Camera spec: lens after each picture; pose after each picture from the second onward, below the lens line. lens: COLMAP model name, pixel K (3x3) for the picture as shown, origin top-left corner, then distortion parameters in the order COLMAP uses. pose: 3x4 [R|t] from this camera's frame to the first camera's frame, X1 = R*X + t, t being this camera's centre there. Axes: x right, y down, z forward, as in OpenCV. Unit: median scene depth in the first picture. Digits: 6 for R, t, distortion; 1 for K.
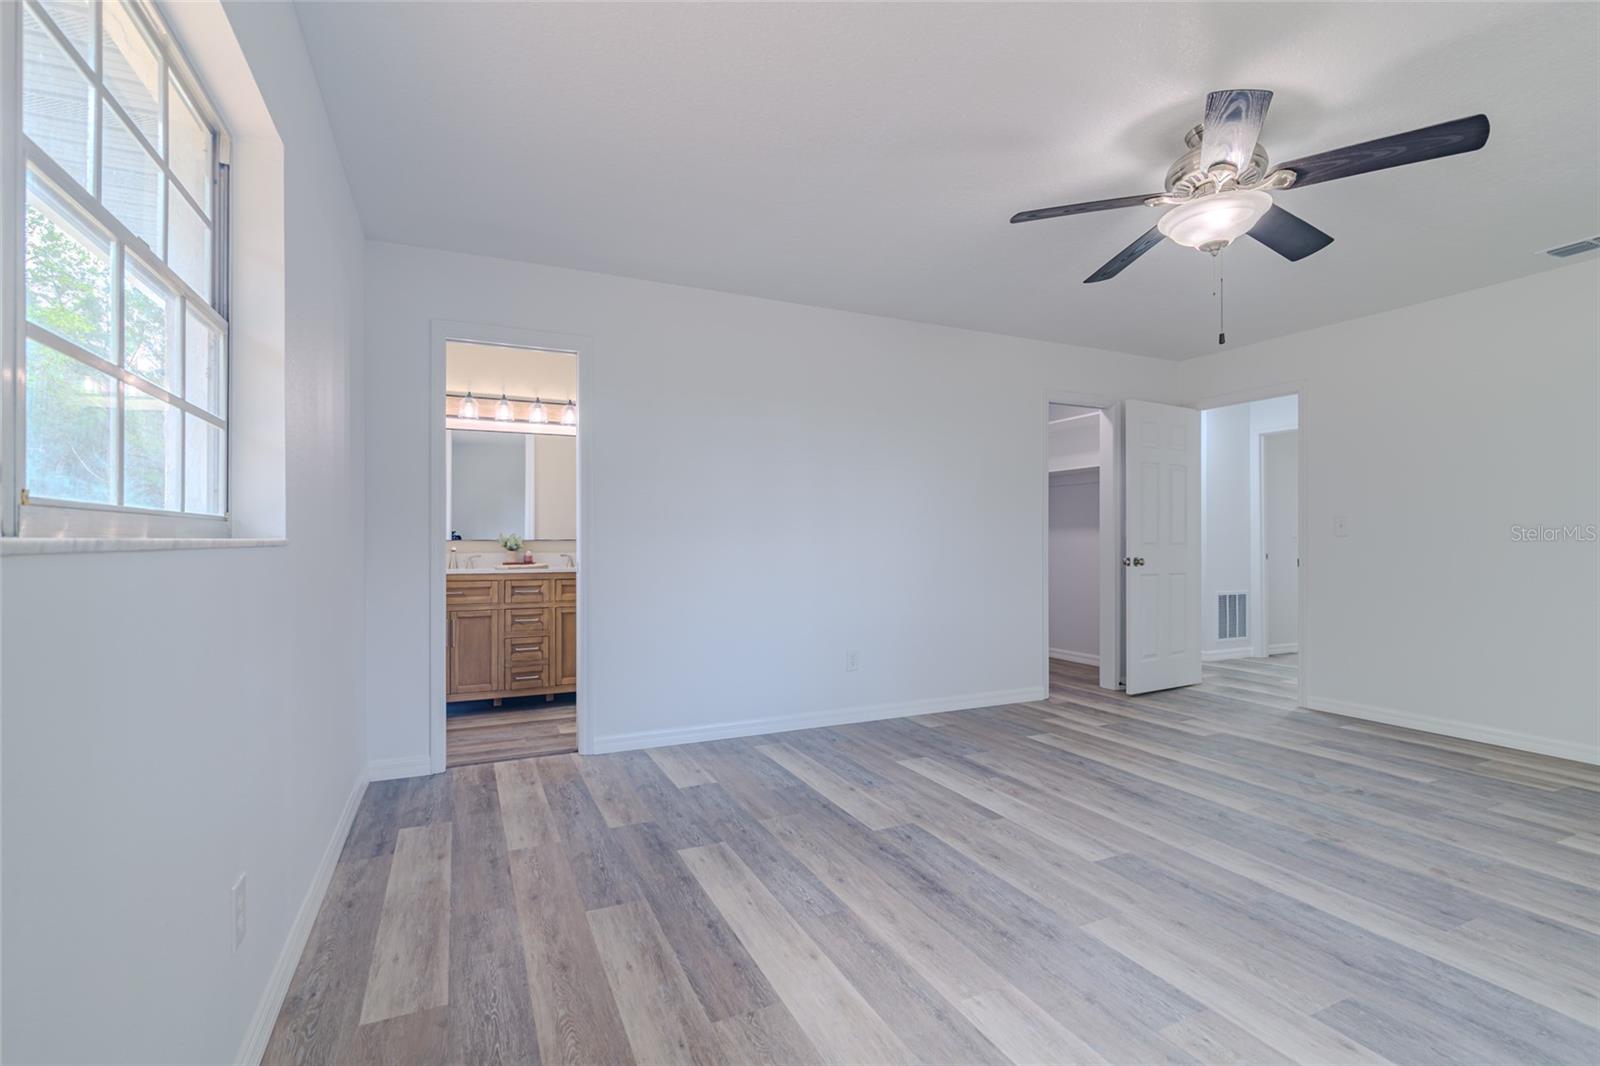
lens RADIAL K [[731.2, 0, 804.2], [0, 731.2, 540.1], [0, 0, 1]] dist [-0.002681, -0.000034]
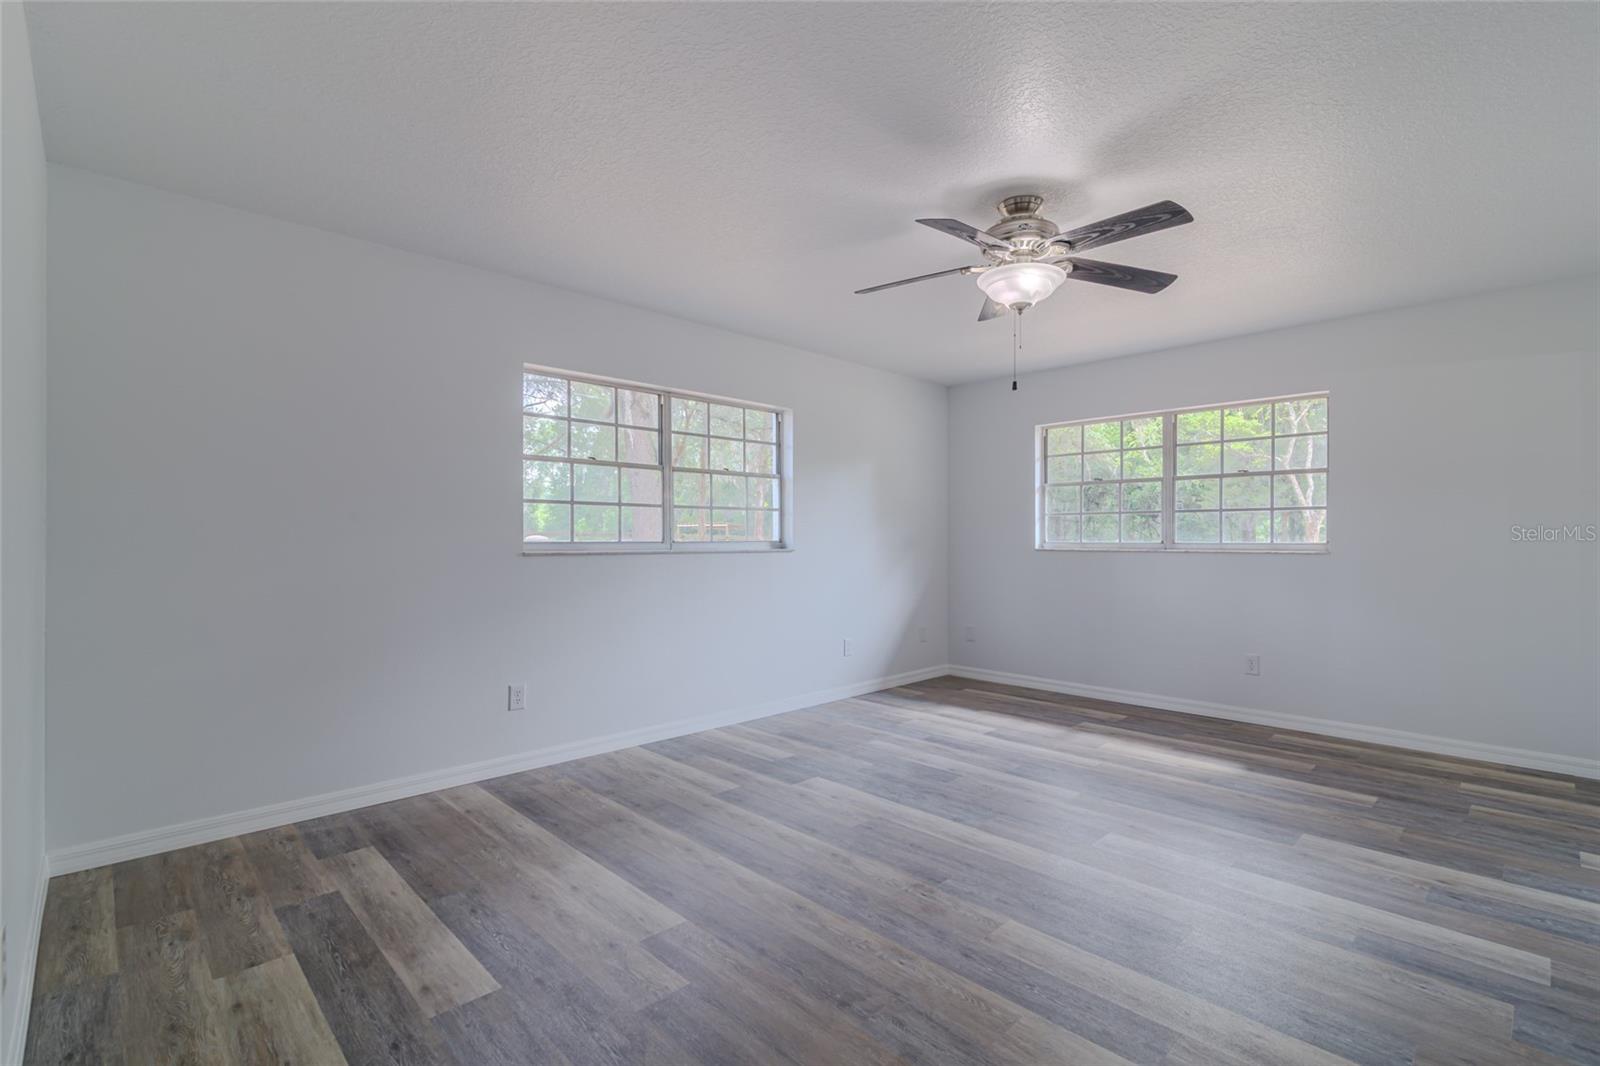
lens RADIAL K [[731.2, 0, 804.2], [0, 731.2, 540.1], [0, 0, 1]] dist [-0.002681, -0.000034]
pose [[-0.946327, 0.002193, -0.323202, 1.204995], [0.002510, 0.999997, -0.000563, -0.032075], [0.323200, -0.001344, -0.946330, 1.898409]]
